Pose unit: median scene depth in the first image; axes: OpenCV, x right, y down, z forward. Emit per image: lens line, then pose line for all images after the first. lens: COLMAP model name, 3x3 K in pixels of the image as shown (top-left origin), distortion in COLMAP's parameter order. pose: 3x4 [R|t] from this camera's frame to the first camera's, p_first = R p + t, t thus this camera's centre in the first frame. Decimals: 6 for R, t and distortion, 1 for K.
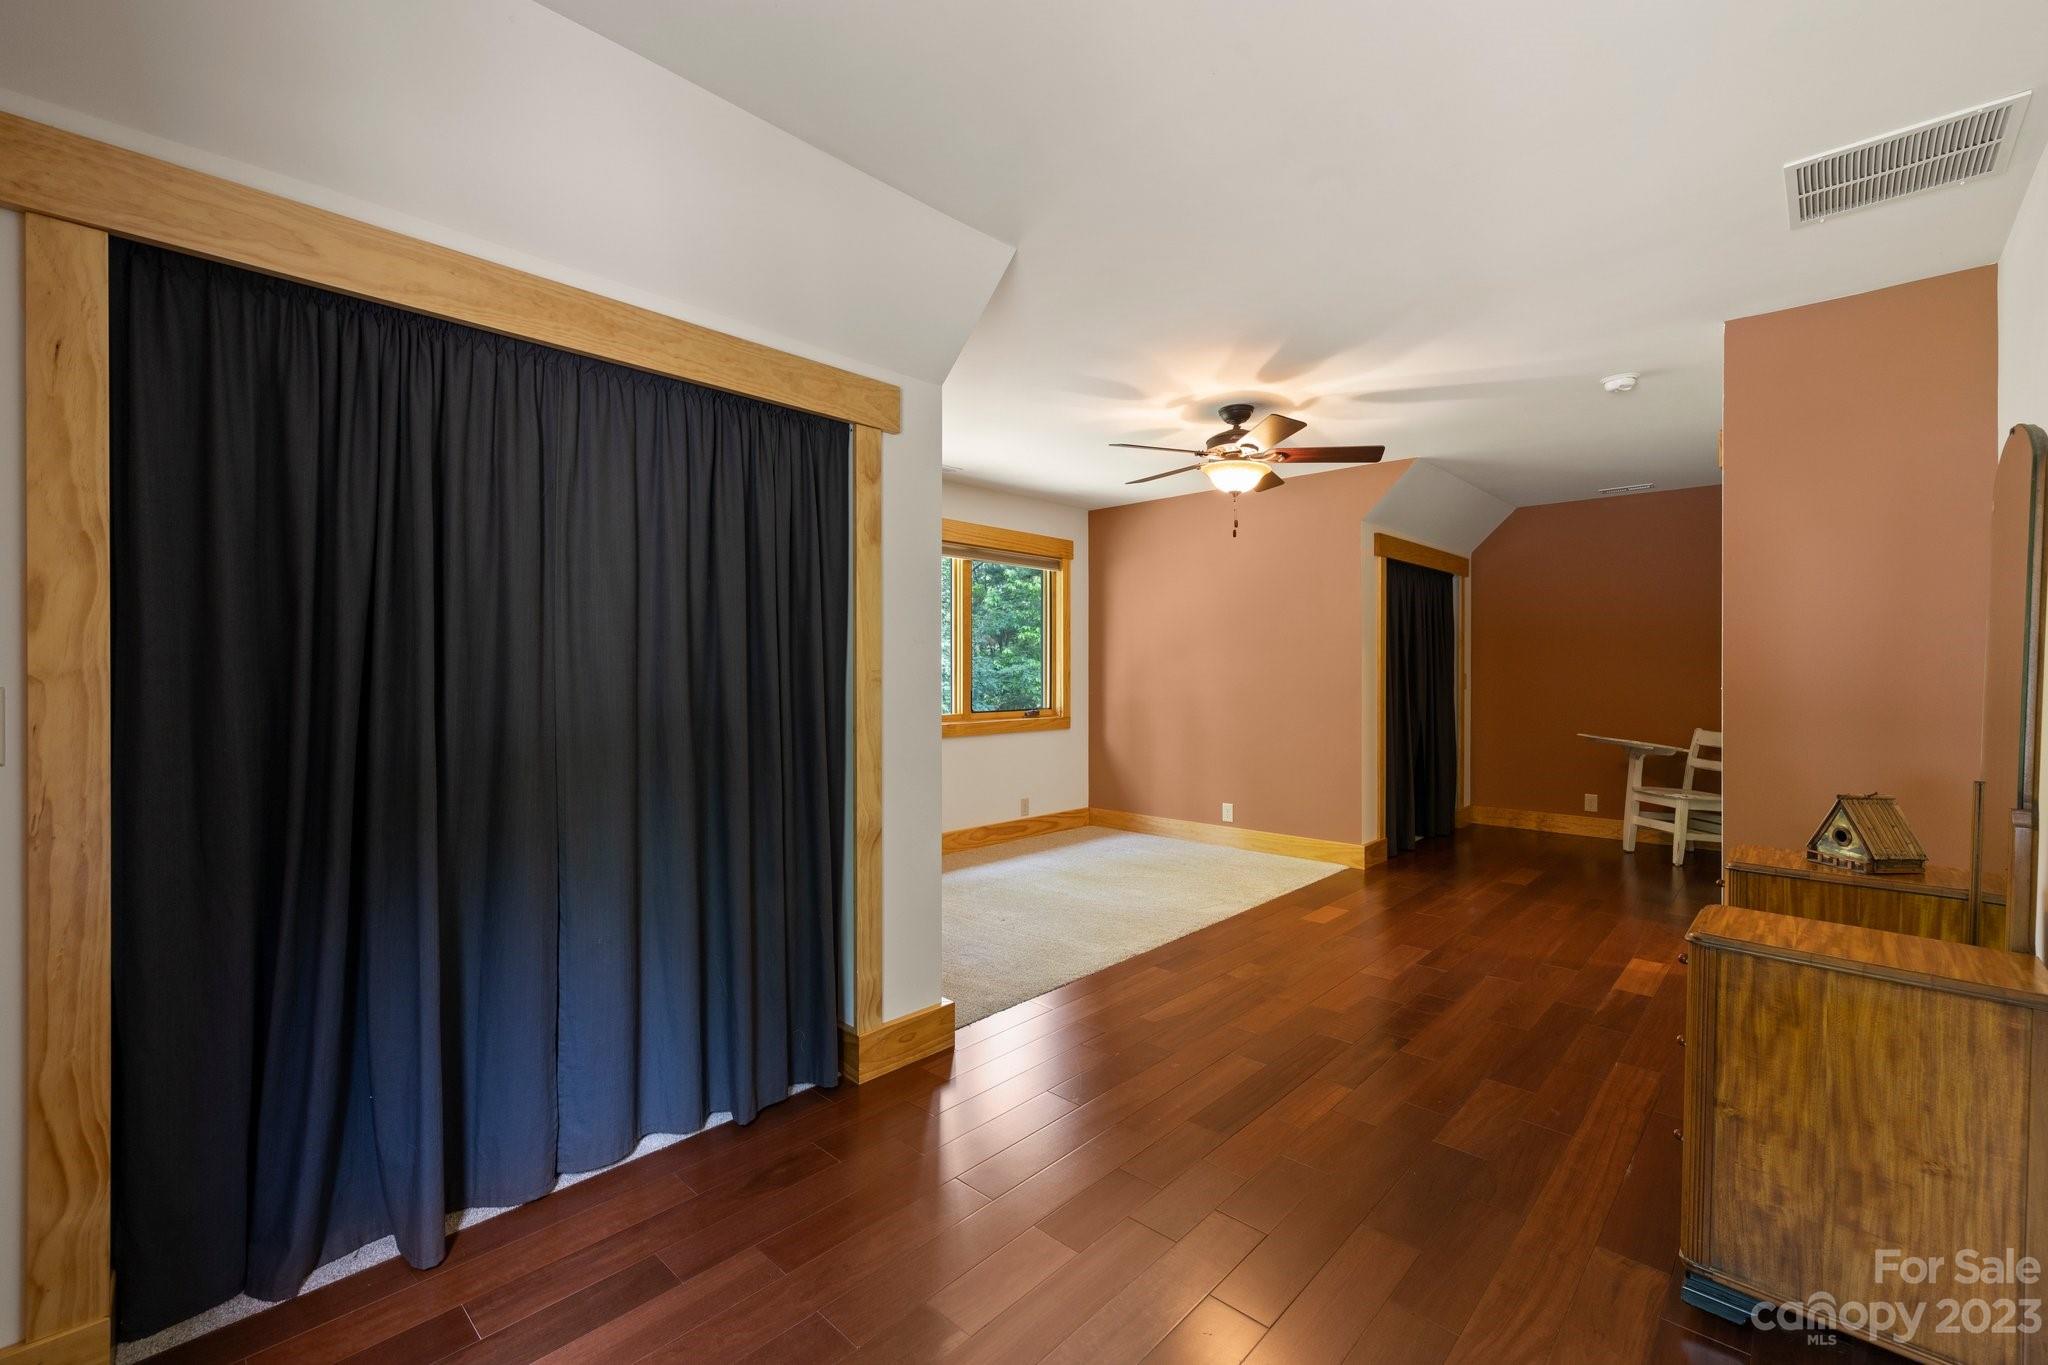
lens RADIAL K [[865.7, 0, 1028.6], [0, 865.7, 671.4], [0, 0, 1]] dist [0.000341, 0.000009]
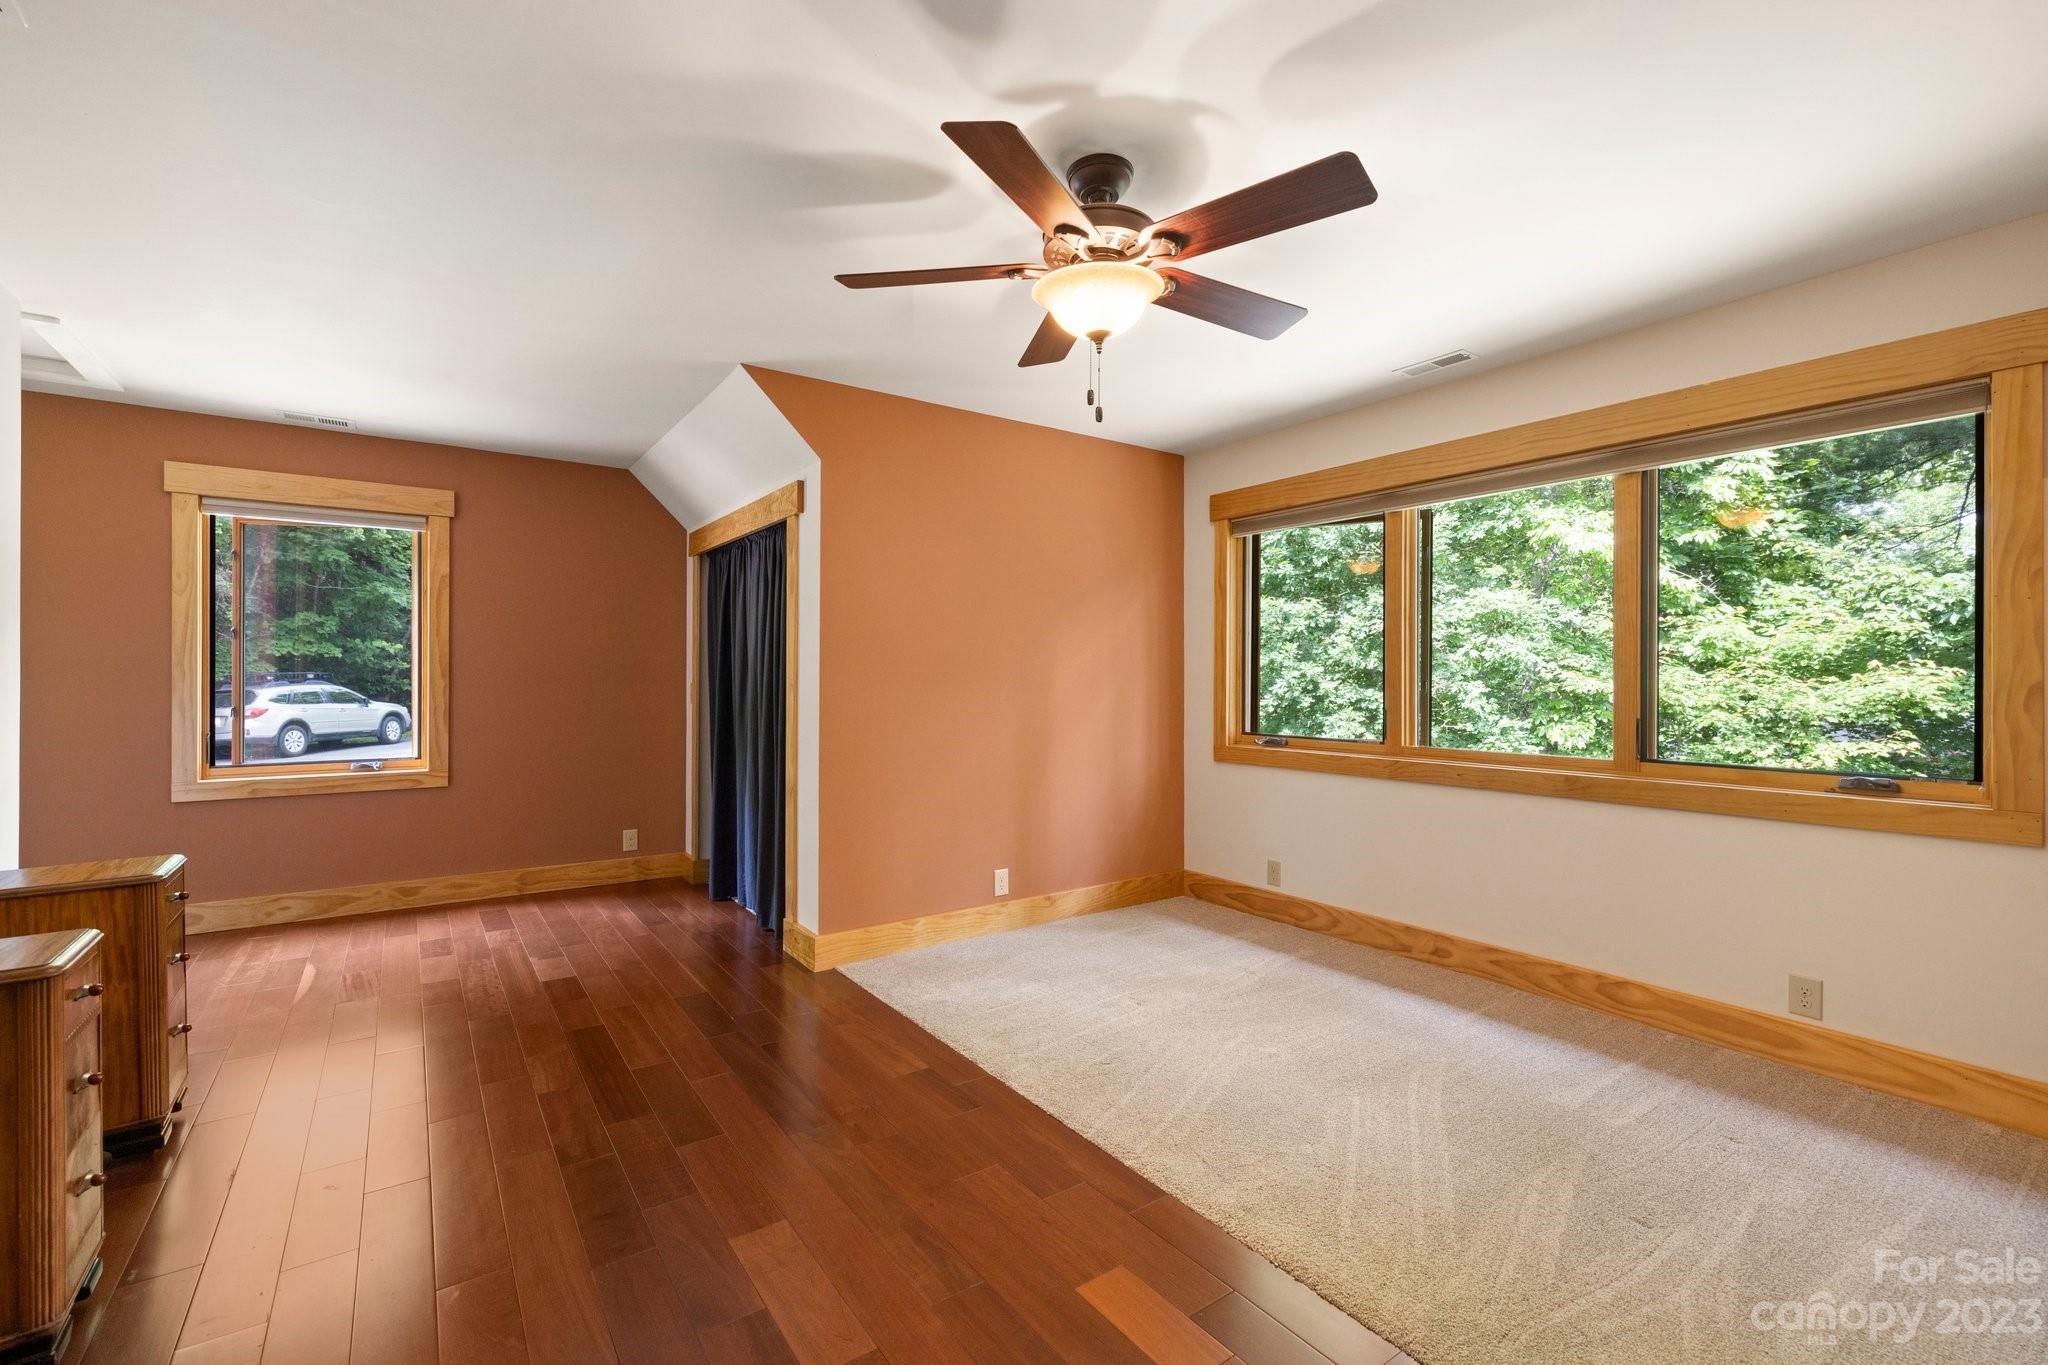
lens RADIAL K [[865.7, 0, 1028.6], [0, 865.7, 671.4], [0, 0, 1]] dist [0.000341, 0.000009]
pose [[-0.189514, -0.002129, -0.981876, 0.937272], [-0.002501, 0.999995, -0.001686, -0.008626], [0.981875, 0.002136, -0.189518, 1.307715]]
